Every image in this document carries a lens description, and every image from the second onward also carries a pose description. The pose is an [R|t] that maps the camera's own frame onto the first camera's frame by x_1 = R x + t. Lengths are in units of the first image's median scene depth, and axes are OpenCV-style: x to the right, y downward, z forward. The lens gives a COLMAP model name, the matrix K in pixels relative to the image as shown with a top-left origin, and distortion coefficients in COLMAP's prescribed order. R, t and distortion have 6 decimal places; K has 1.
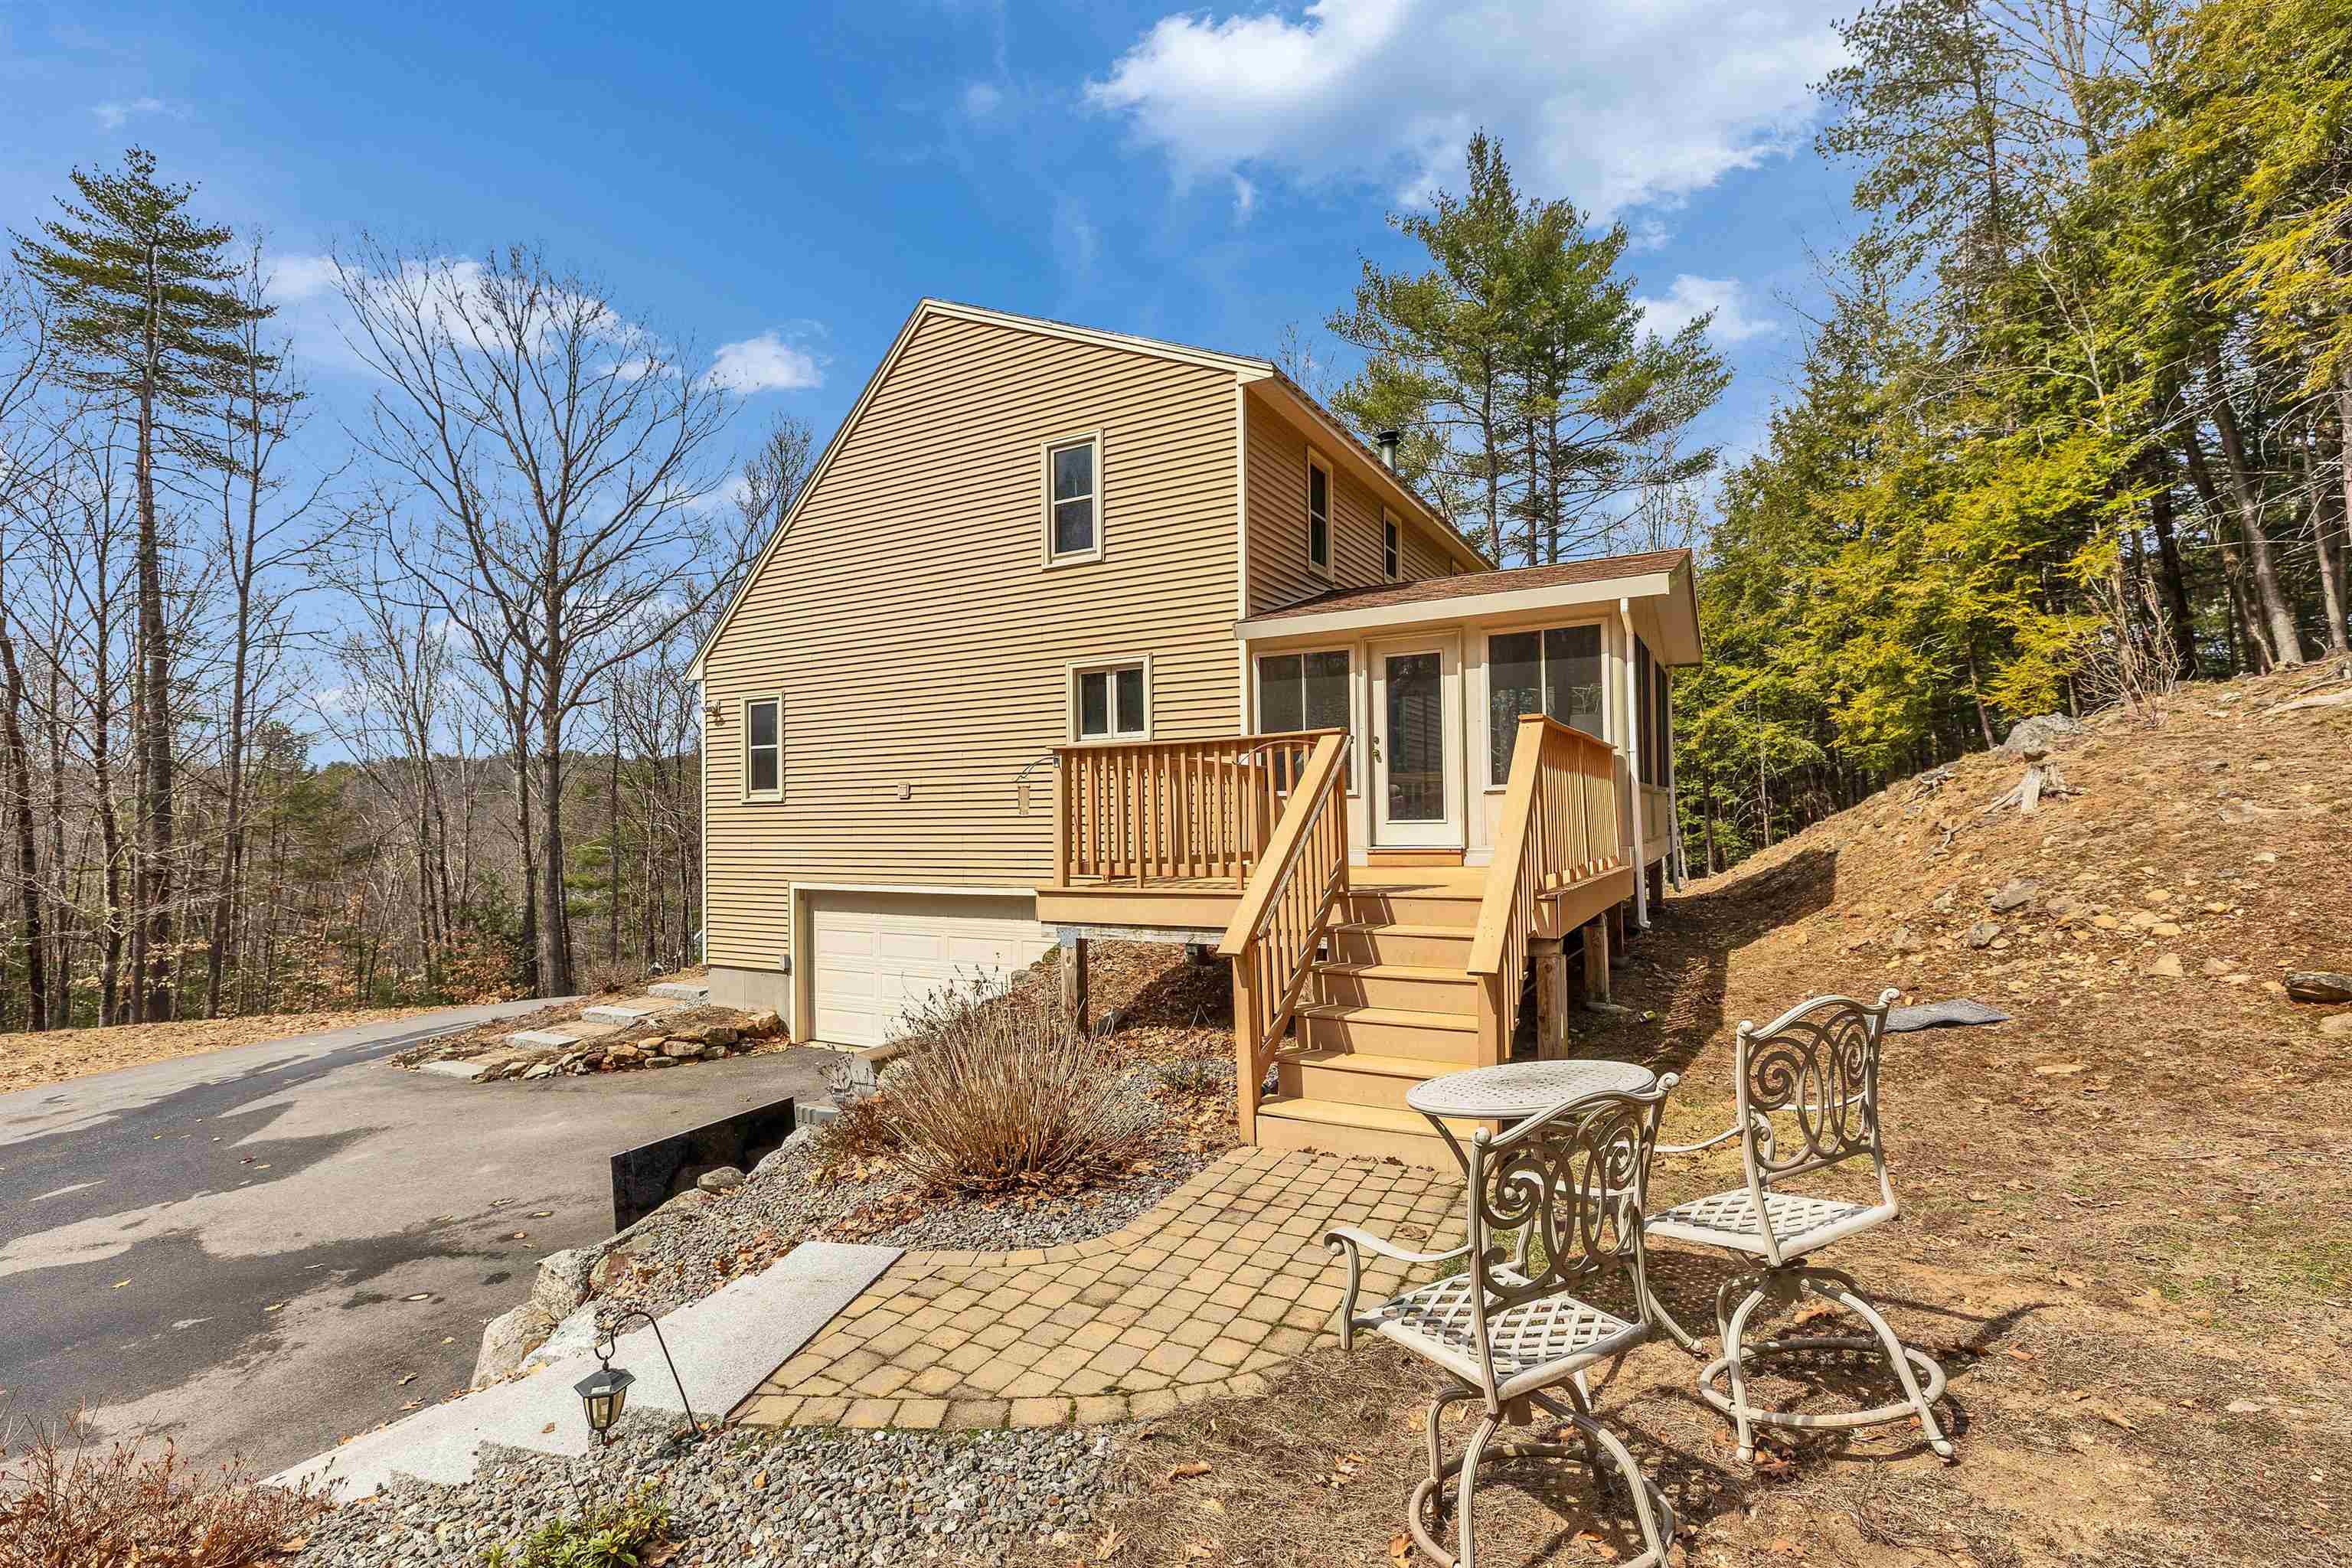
lens RADIAL K [[1066.4, 0, 1176.0], [0, 1066.4, 784.0], [0, 0, 1]] dist [0.004681, 0.000086]
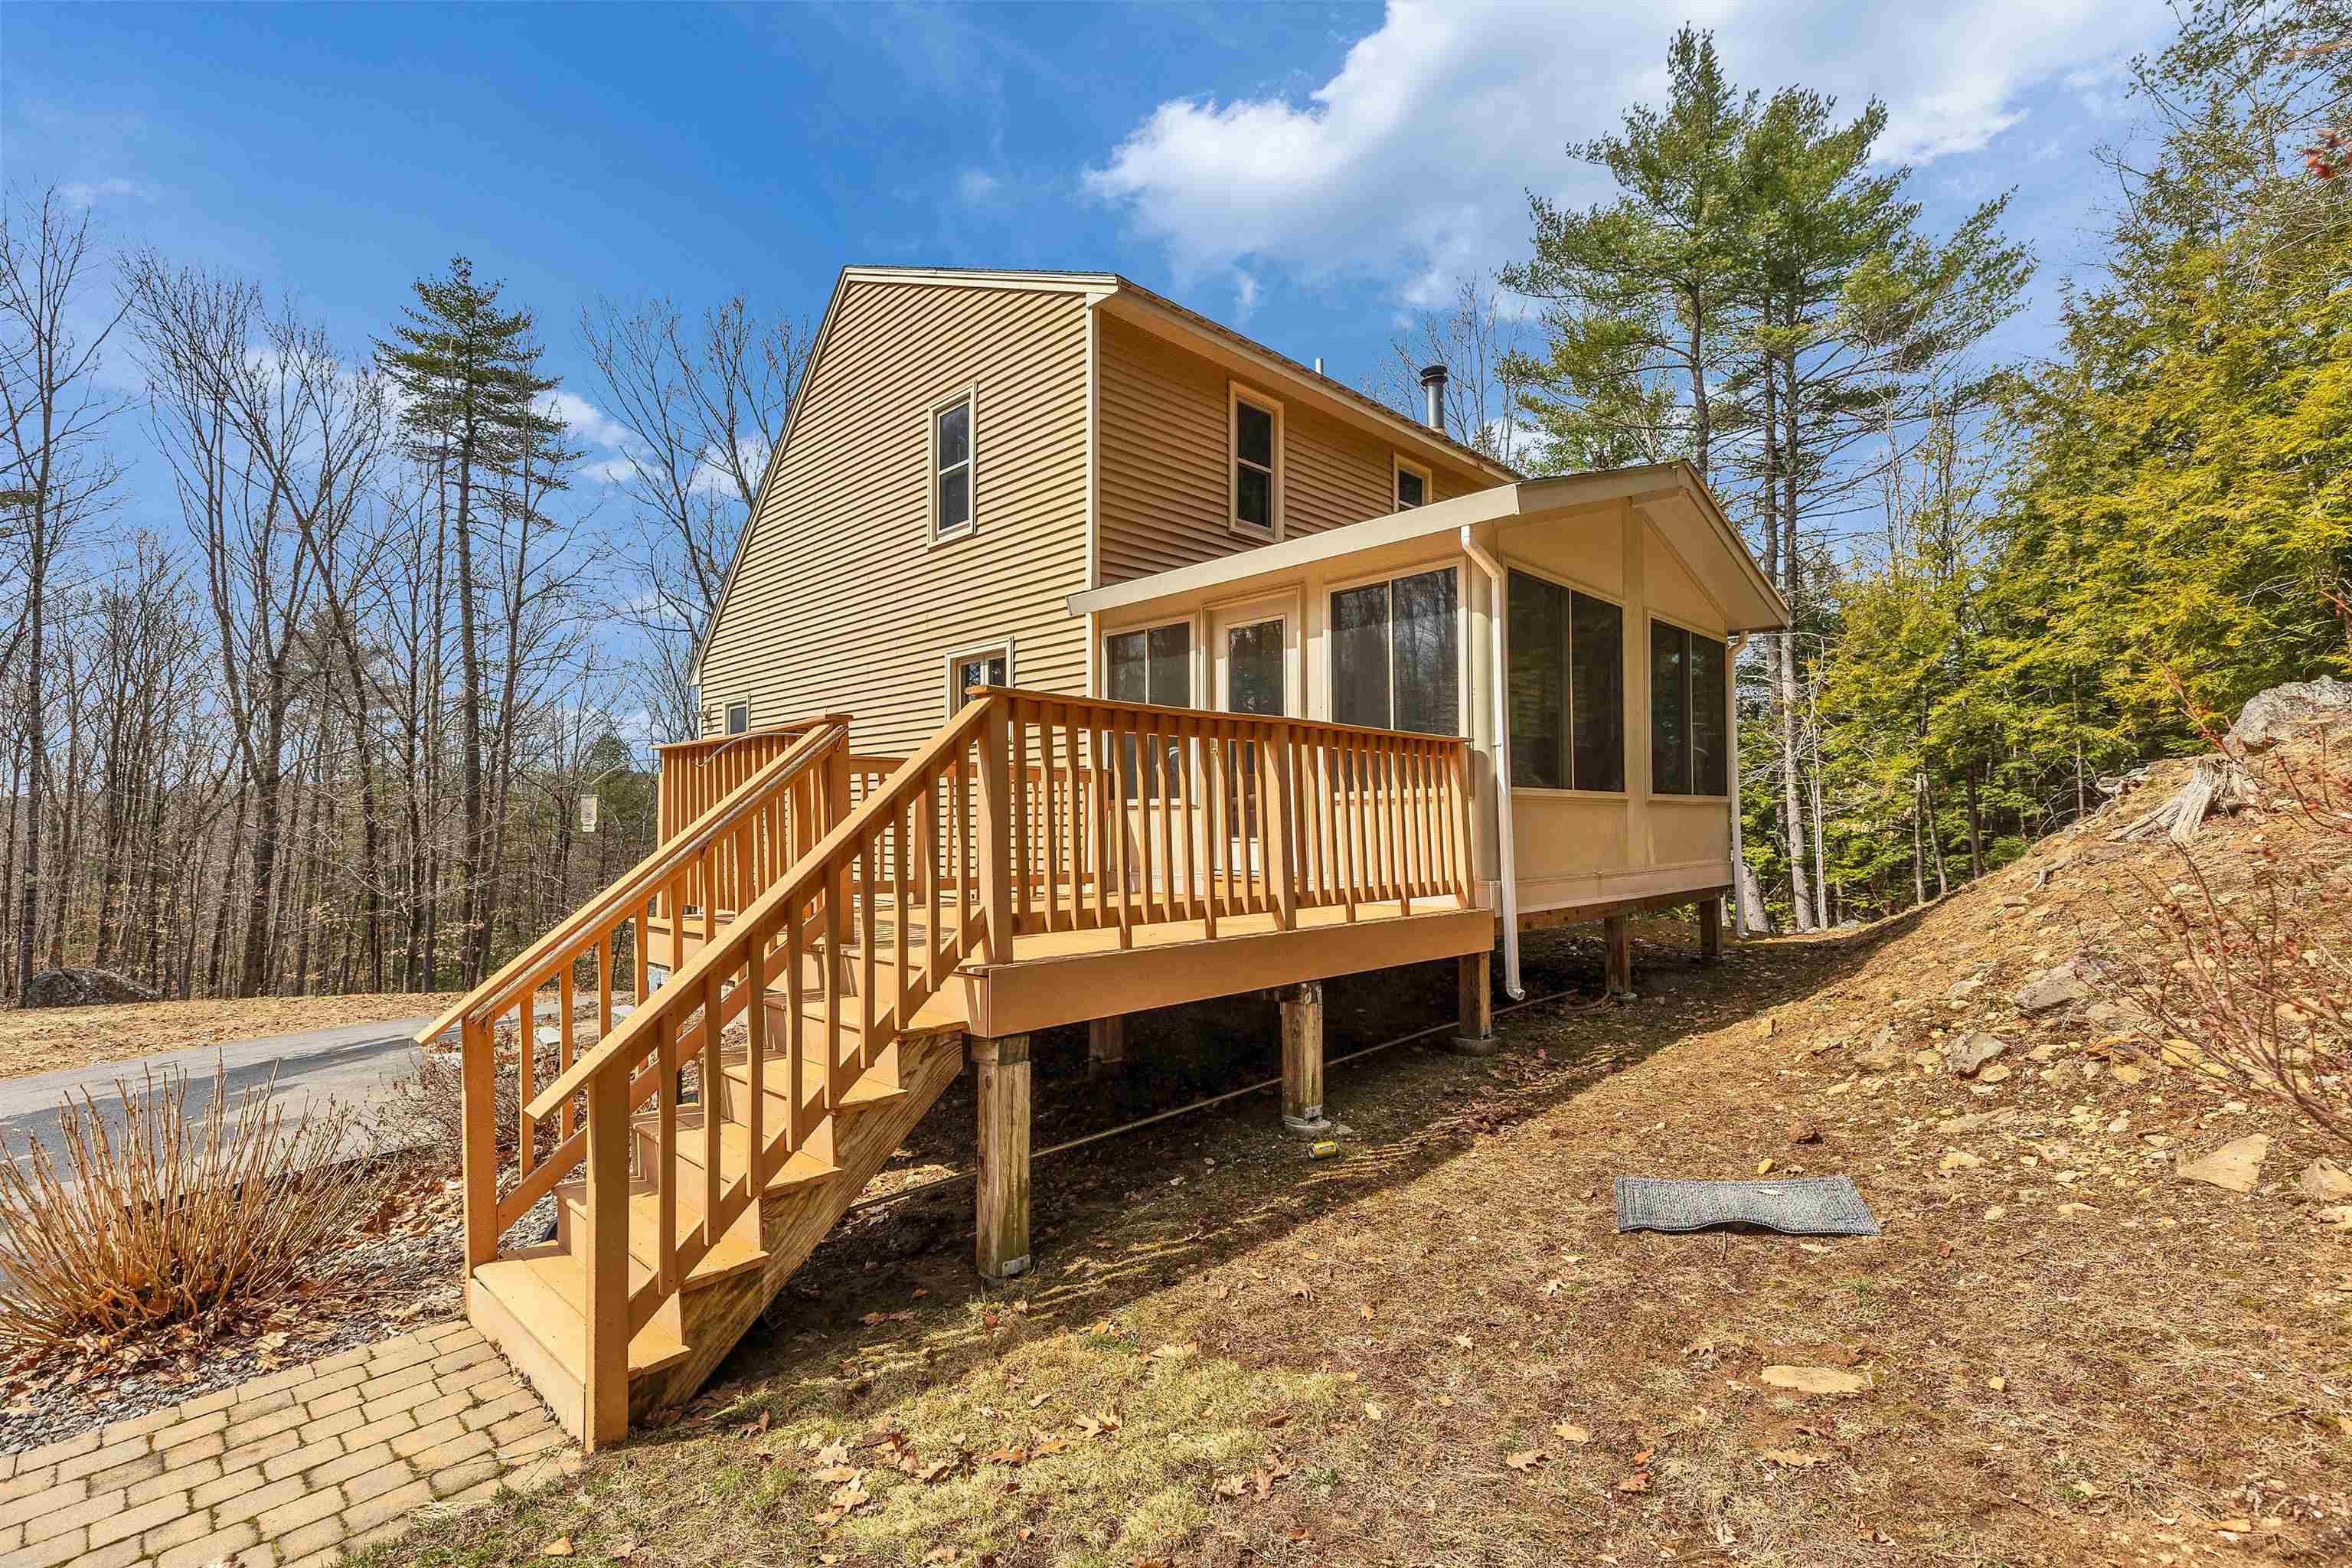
lens RADIAL K [[1049.9, 0, 1176.0], [0, 1049.9, 784.0], [0, 0, 1]] dist [0.010653, 0.000056]
pose [[0.963179, 0.000266, -0.268861, 0.261036], [-0.001376, 0.999991, -0.003940, -0.001139], [0.268857, 0.004165, 0.963171, 0.176156]]
